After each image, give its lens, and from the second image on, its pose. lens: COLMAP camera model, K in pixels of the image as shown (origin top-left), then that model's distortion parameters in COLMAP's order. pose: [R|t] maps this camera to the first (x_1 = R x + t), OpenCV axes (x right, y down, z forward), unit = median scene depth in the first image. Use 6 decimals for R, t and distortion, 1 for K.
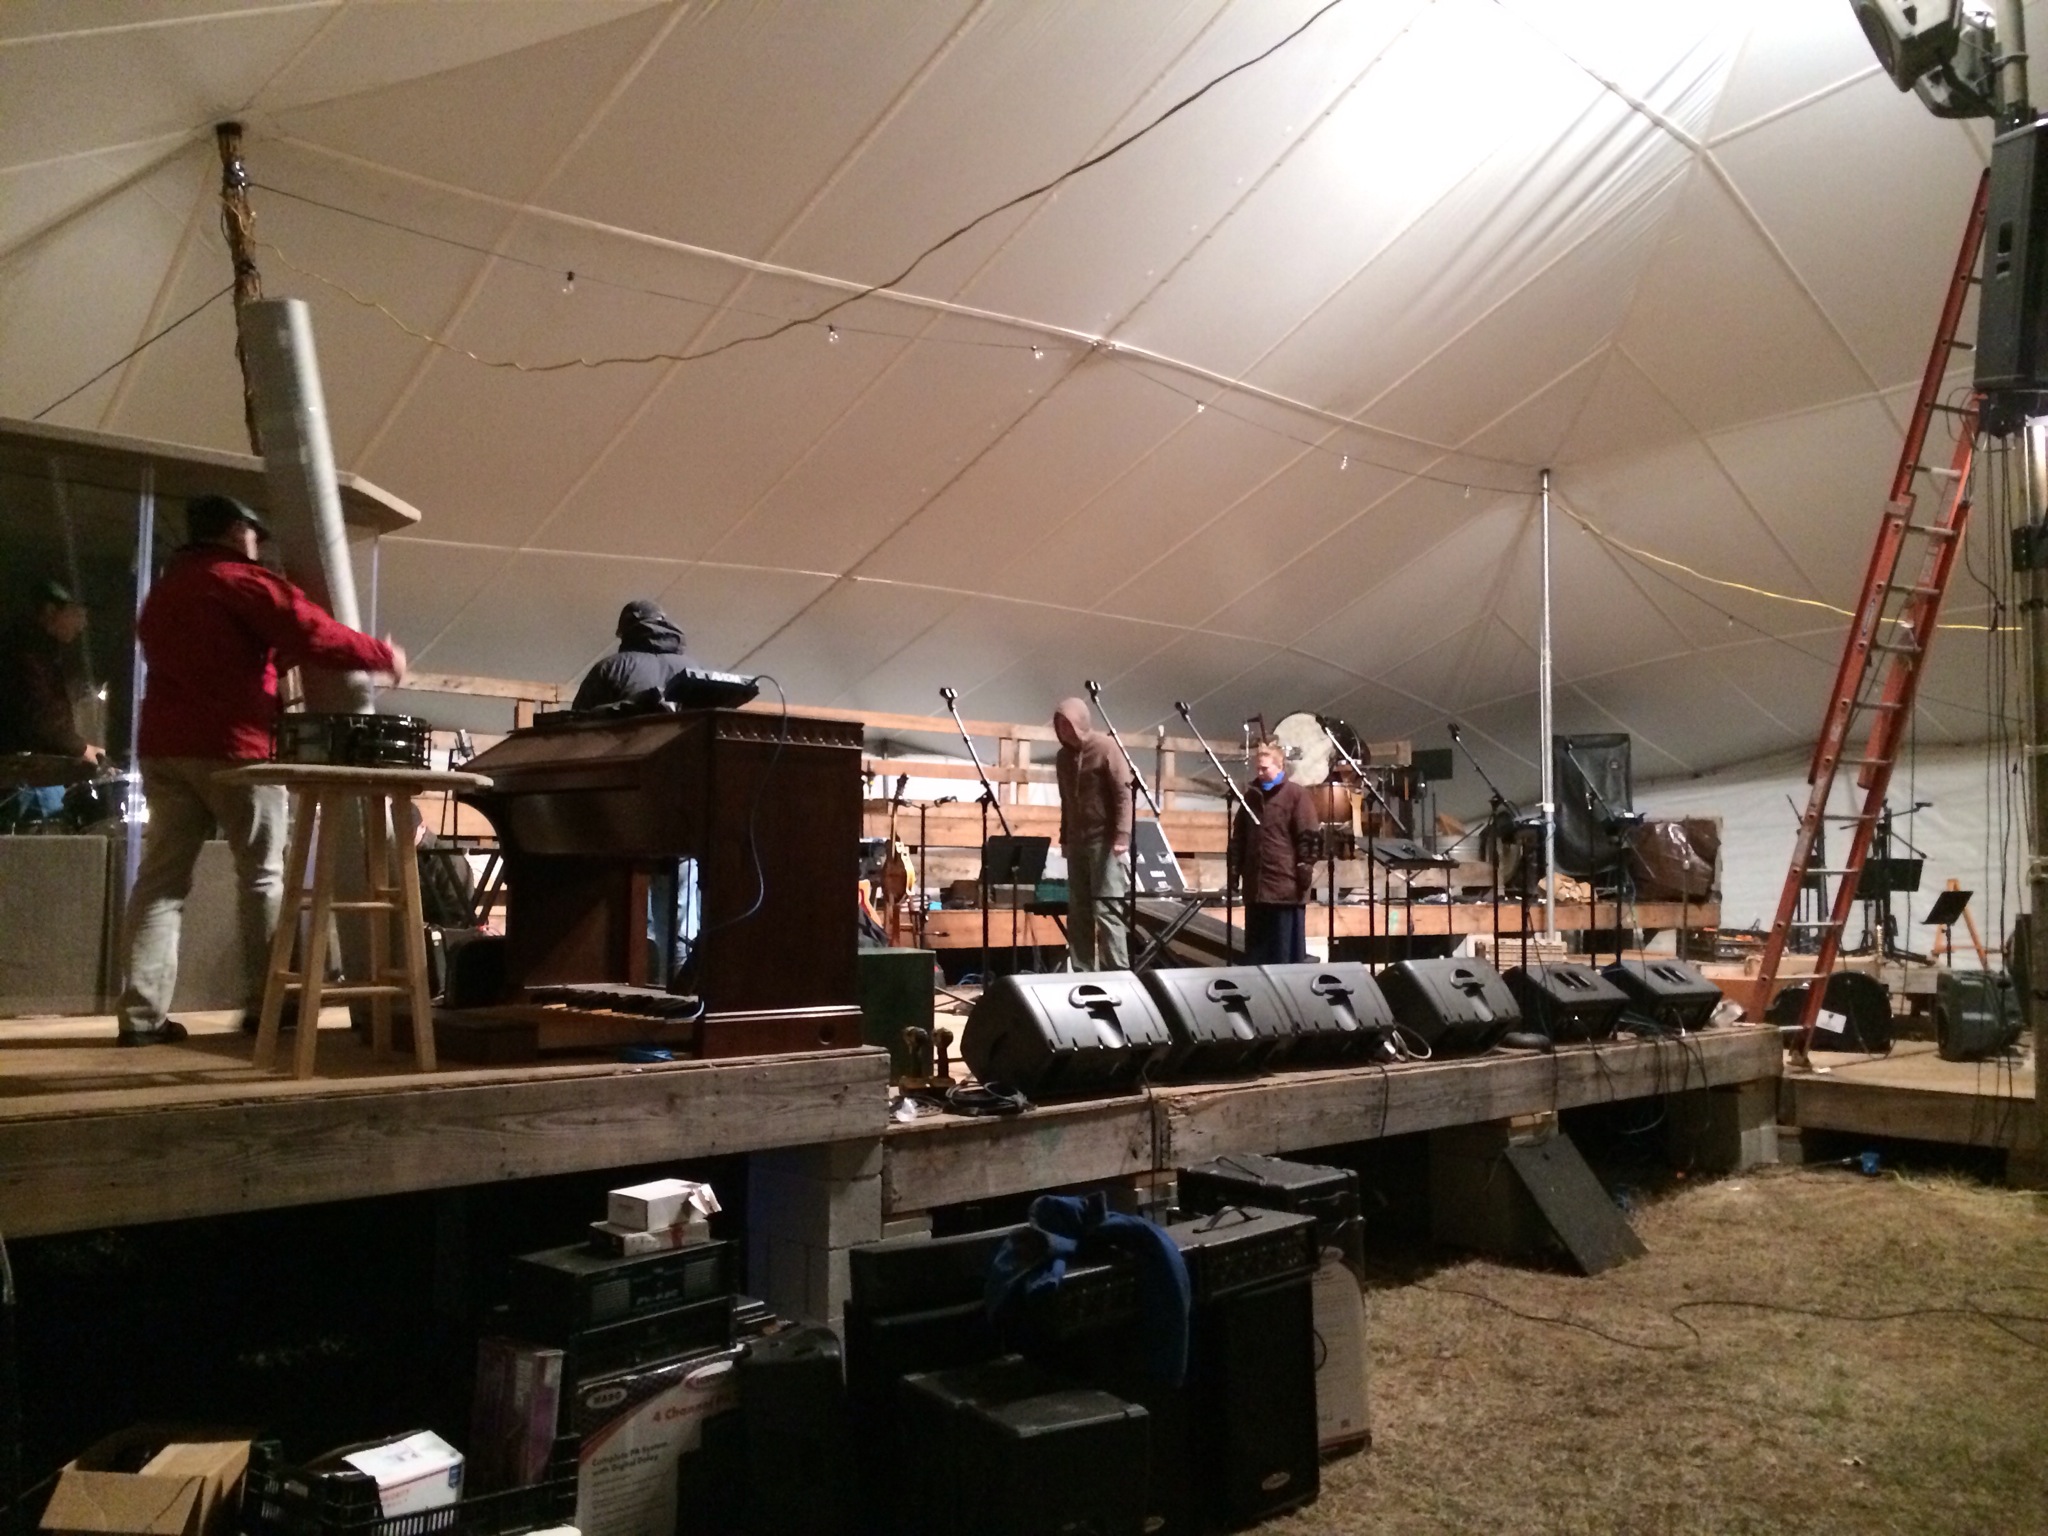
lens RADIAL K [[1738.8, 0, 1023.8], [0, 1738.8, 767.3], [0, 0, 1]] dist [0.094258, -0.138984]
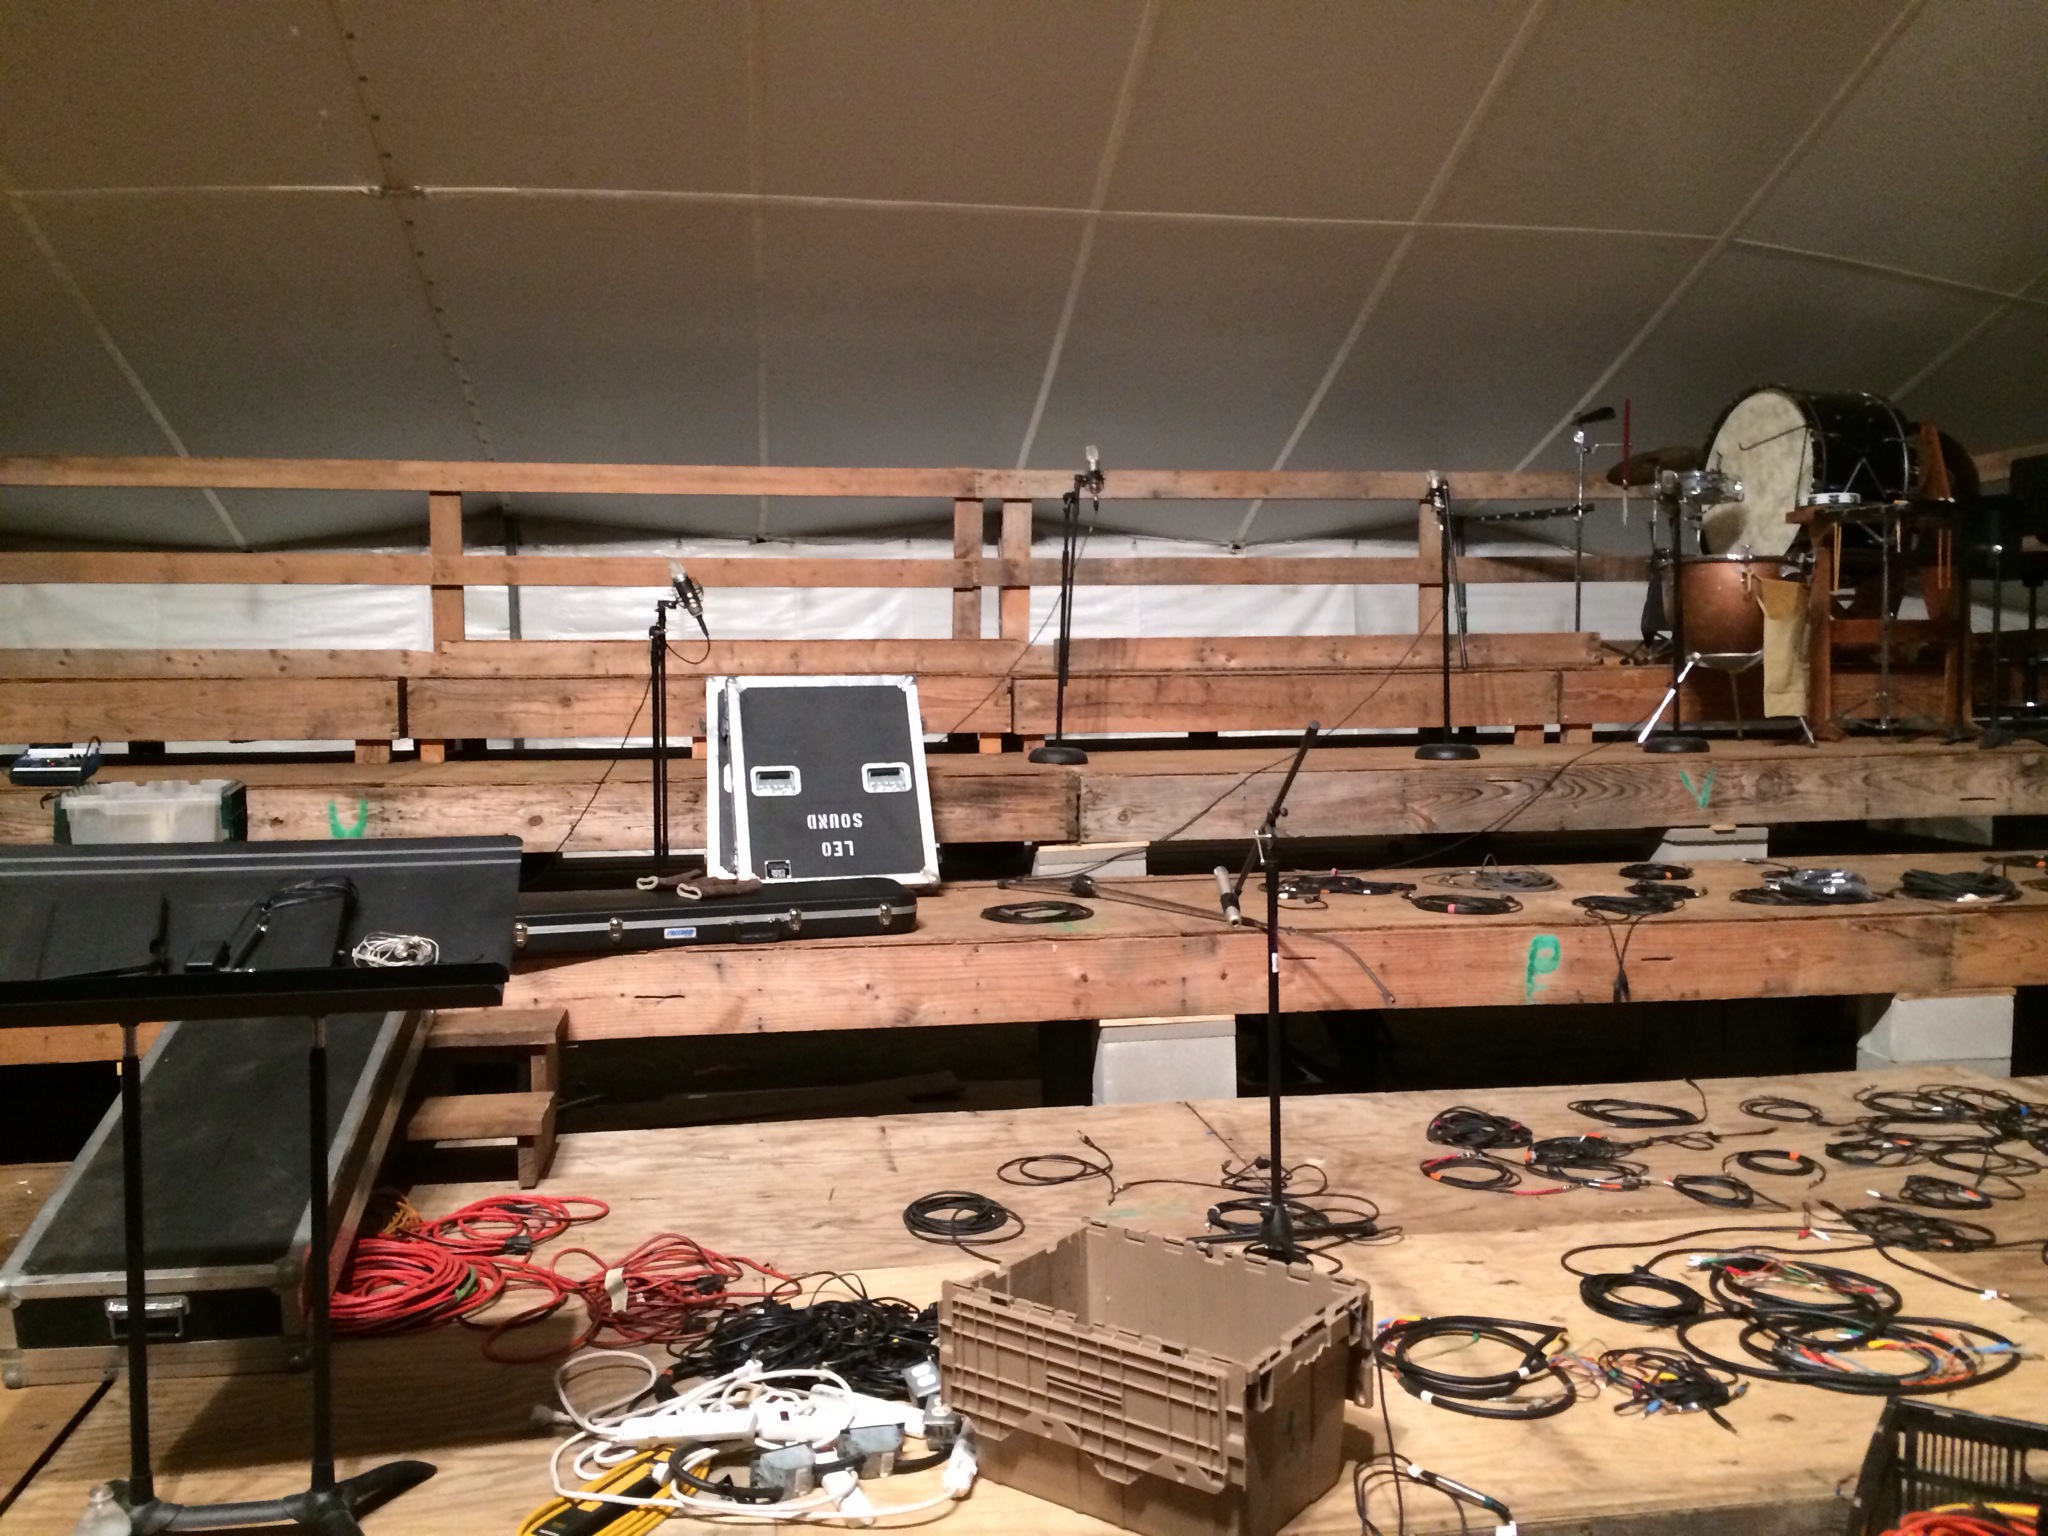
lens RADIAL K [[1738.8, 0, 1023.8], [0, 1738.8, 767.3], [0, 0, 1]] dist [0.094258, -0.138984]
pose [[0.830506, 0.019536, -0.556667, 0.543351], [0.046899, 0.993384, 0.104831, 0.015265], [0.555032, -0.113170, 0.824095, 1.133024]]
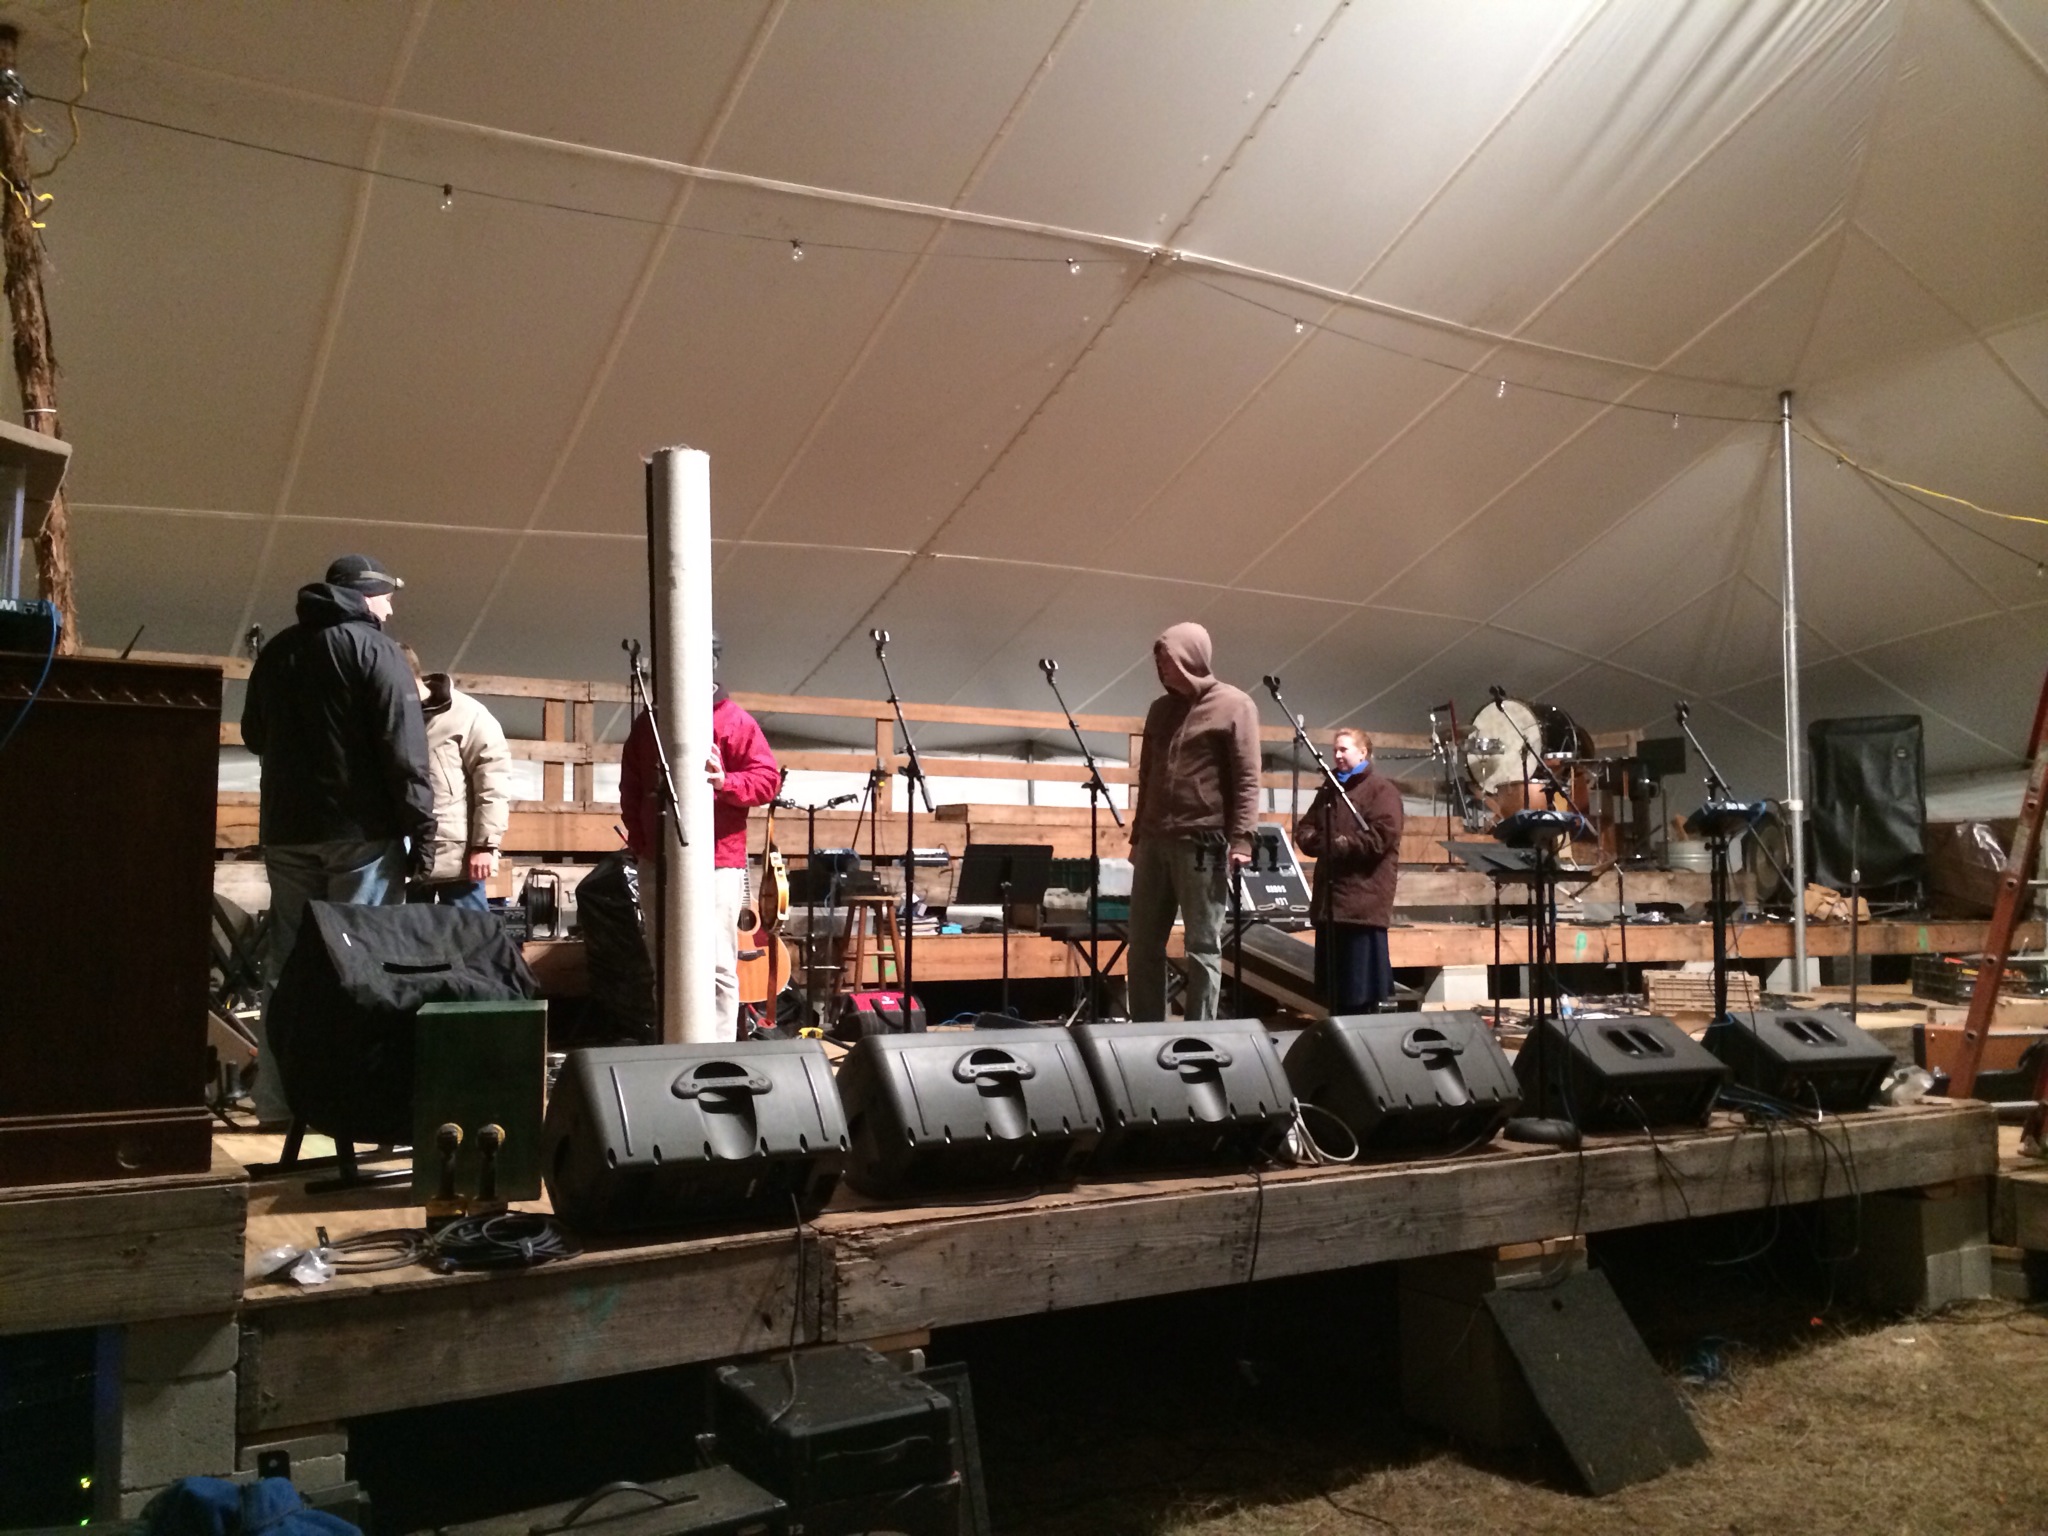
lens RADIAL K [[1738.8, 0, 1023.8], [0, 1738.8, 767.3], [0, 0, 1]] dist [0.094258, -0.138984]
pose [[0.982093, -0.017520, -0.187582, 0.189335], [0.016168, 0.999831, -0.008738, 0.012733], [0.187704, 0.005549, 0.982210, 0.240766]]
